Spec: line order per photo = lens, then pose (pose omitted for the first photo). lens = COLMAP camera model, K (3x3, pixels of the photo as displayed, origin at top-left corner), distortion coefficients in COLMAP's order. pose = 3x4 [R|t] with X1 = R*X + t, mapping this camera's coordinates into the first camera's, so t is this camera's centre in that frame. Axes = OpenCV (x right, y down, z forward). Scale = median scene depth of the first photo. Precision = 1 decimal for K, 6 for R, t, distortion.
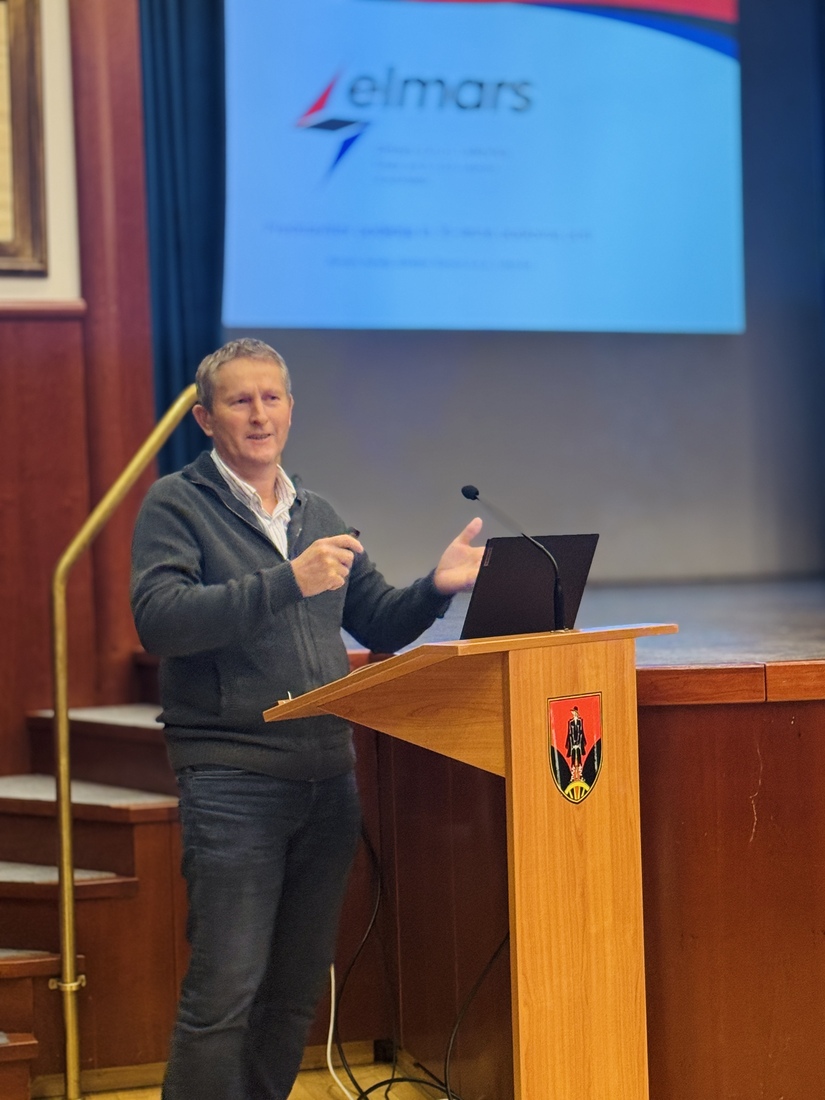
lens RADIAL K [[2295.3, 0, 412.5], [0, 2295.3, 550.0], [0, 0, 1]] dist [0.139027, 0.209274]
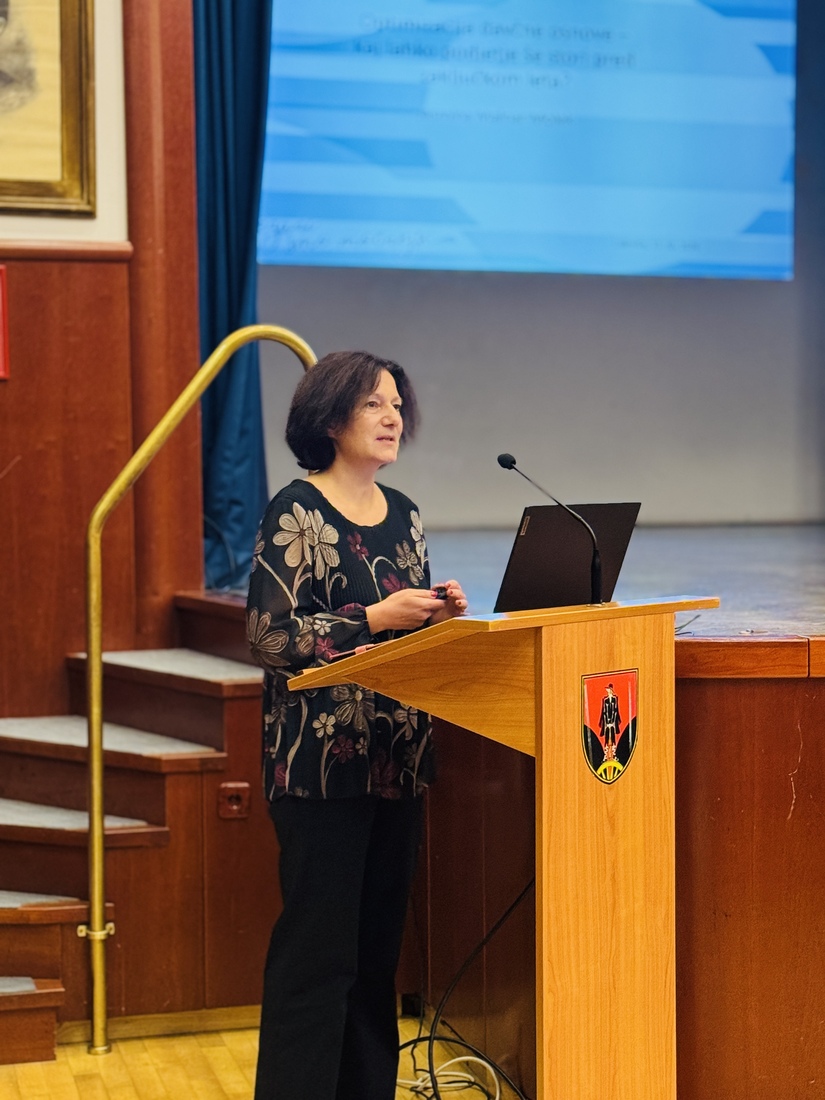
lens RADIAL K [[2175.1, 0, 412.5], [0, 2175.1, 550.0], [0, 0, 1]] dist [0.156571, -0.018182]
pose [[0.999397, 0.024757, -0.024348, 0.008563], [-0.023909, 0.999118, 0.034523, -0.017253], [0.025182, -0.033920, 0.999107, 0.084625]]
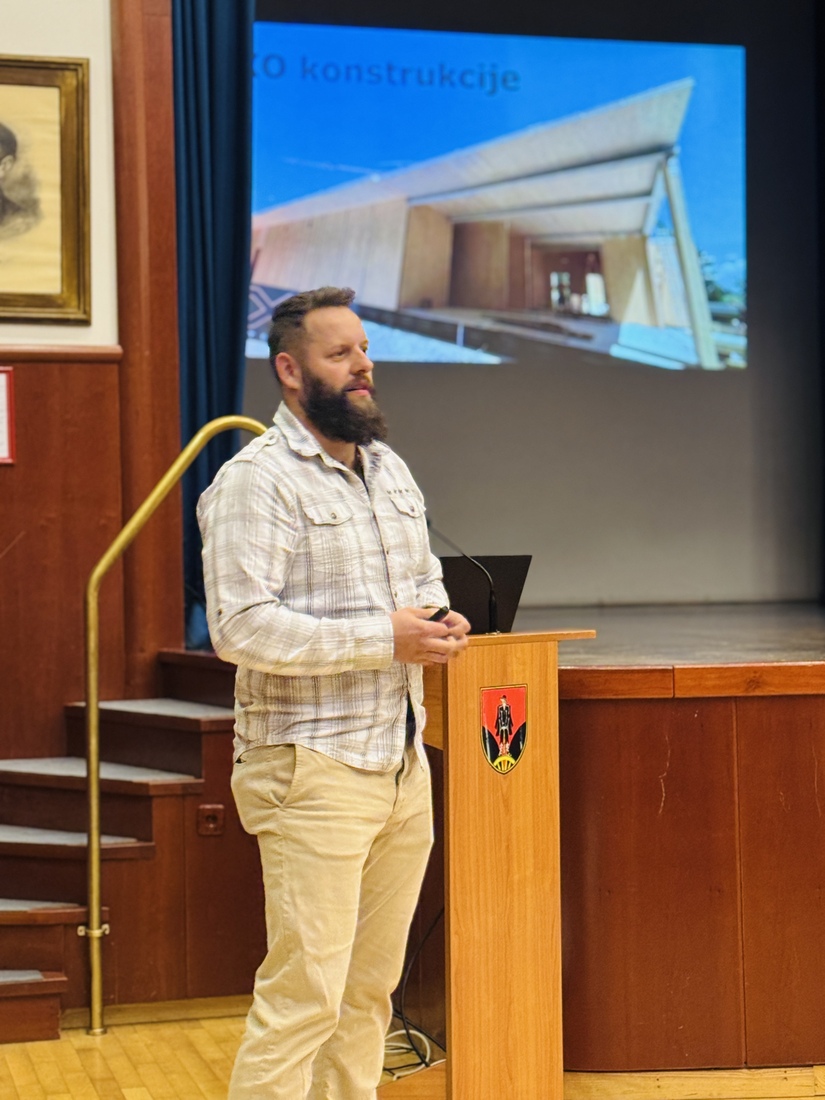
lens RADIAL K [[2295.3, 0, 412.5], [0, 2295.3, 550.0], [0, 0, 1]] dist [0.139027, 0.209274]
pose [[0.999606, 0.017144, -0.022212, 0.047041], [-0.017360, 0.999804, -0.009563, 0.003076], [0.022044, 0.009945, 0.999708, -0.225941]]
